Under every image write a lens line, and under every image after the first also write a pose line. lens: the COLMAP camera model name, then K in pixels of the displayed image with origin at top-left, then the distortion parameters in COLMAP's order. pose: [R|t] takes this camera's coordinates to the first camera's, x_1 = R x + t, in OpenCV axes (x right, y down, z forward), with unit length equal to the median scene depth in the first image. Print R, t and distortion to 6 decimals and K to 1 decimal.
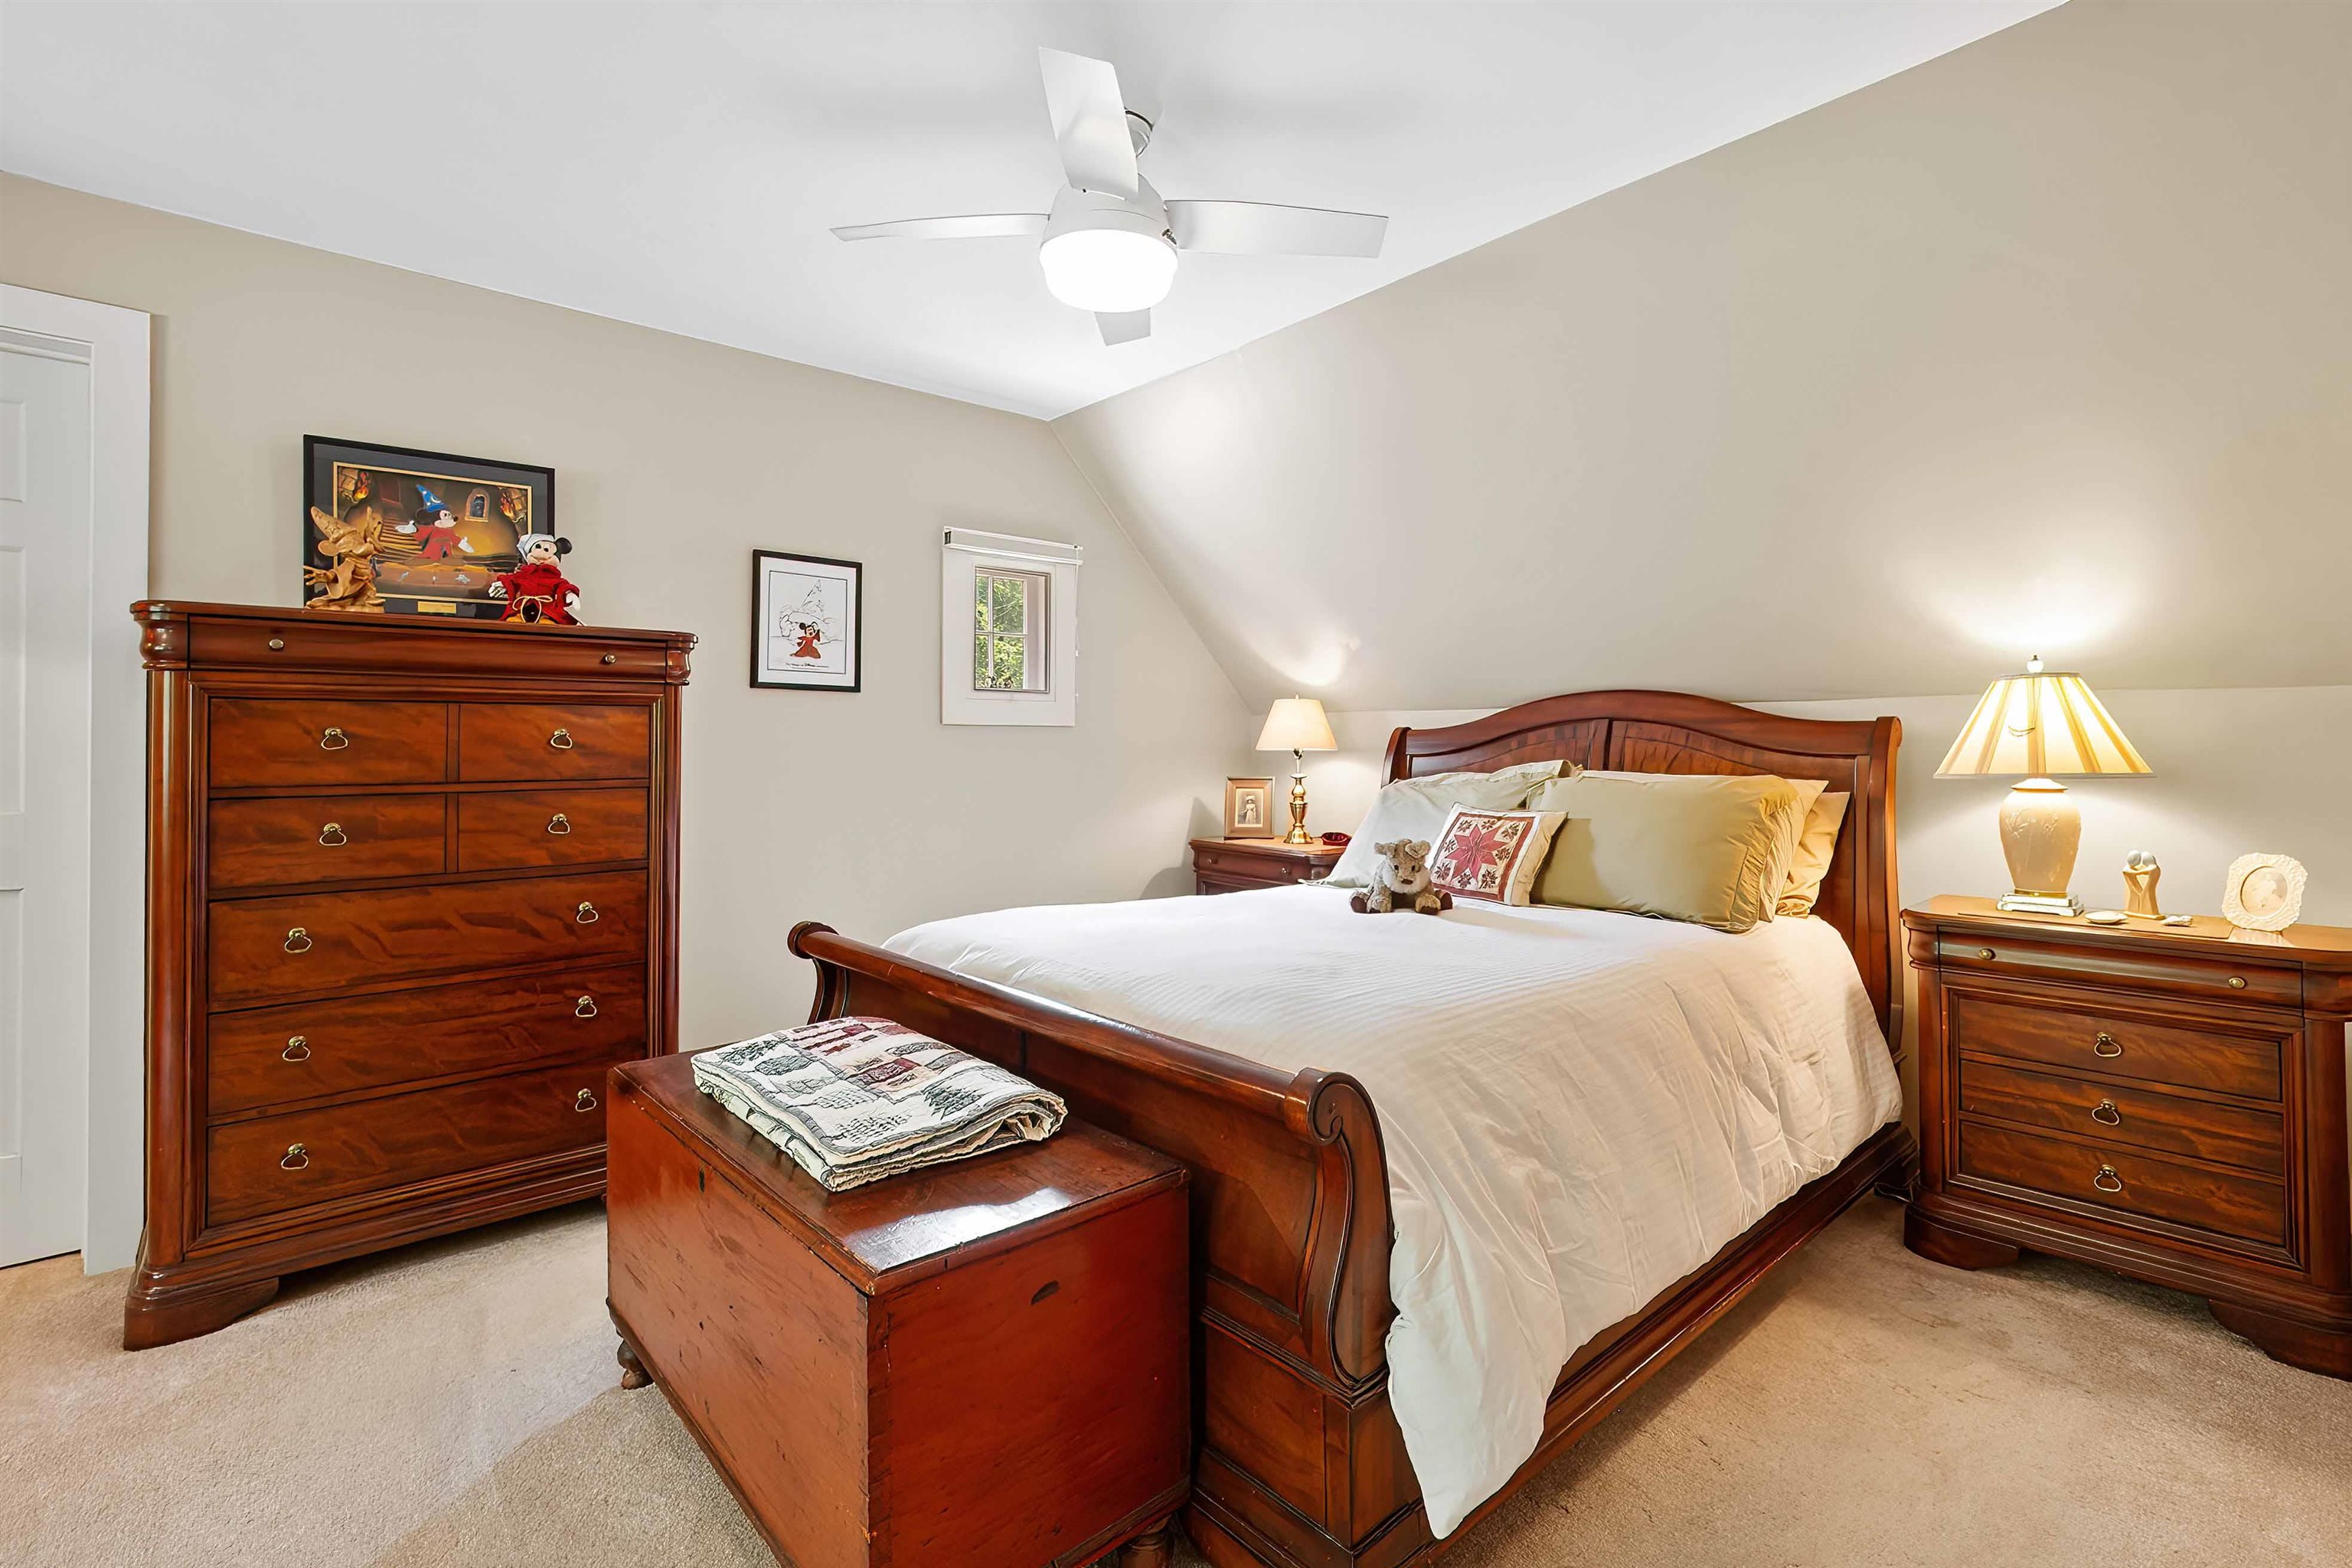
lens RADIAL K [[1052.8, 0, 1208.5], [0, 1052.8, 756.3], [0, 0, 1]] dist [-0.017581, 0.000212]
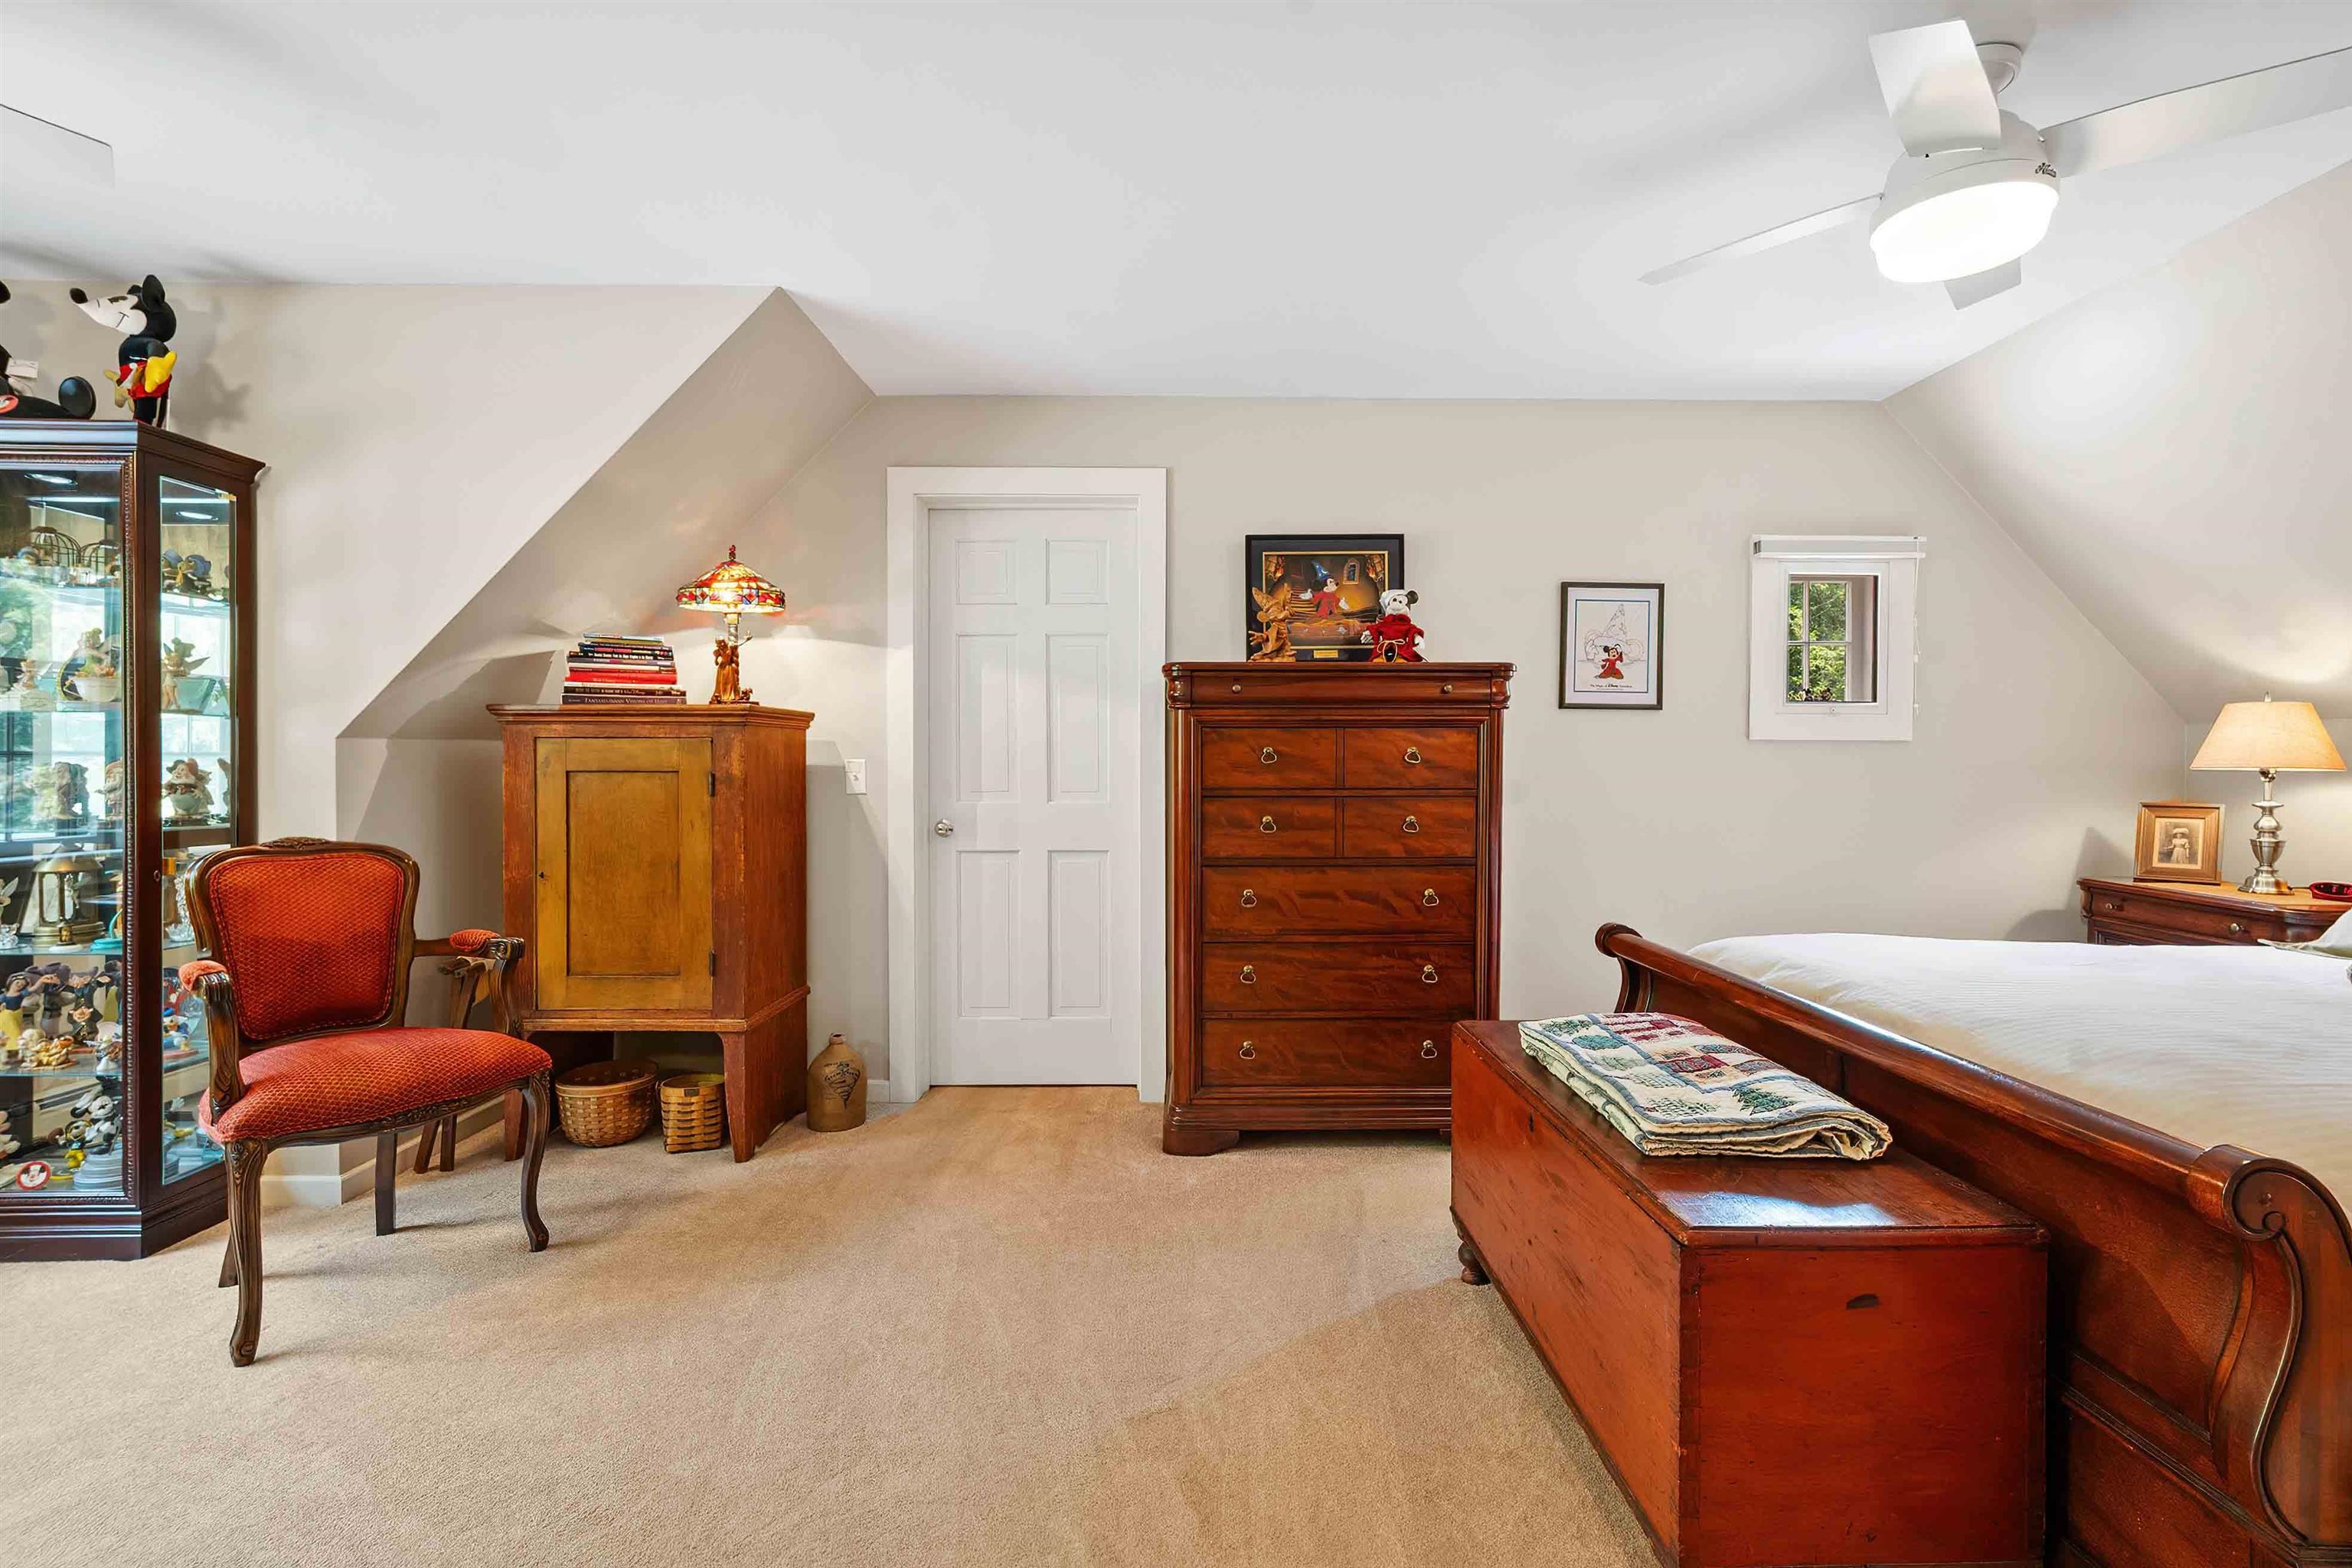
lens RADIAL K [[1083.7, 0, 1185.3], [0, 1083.7, 771.6], [0, 0, 1]] dist [-0.000327, 0.000384]
pose [[0.751064, 0.009824, -0.660156, 0.029267], [-0.010299, 0.999942, 0.003163, 0.001504], [0.660149, 0.004423, 0.751122, -0.165521]]
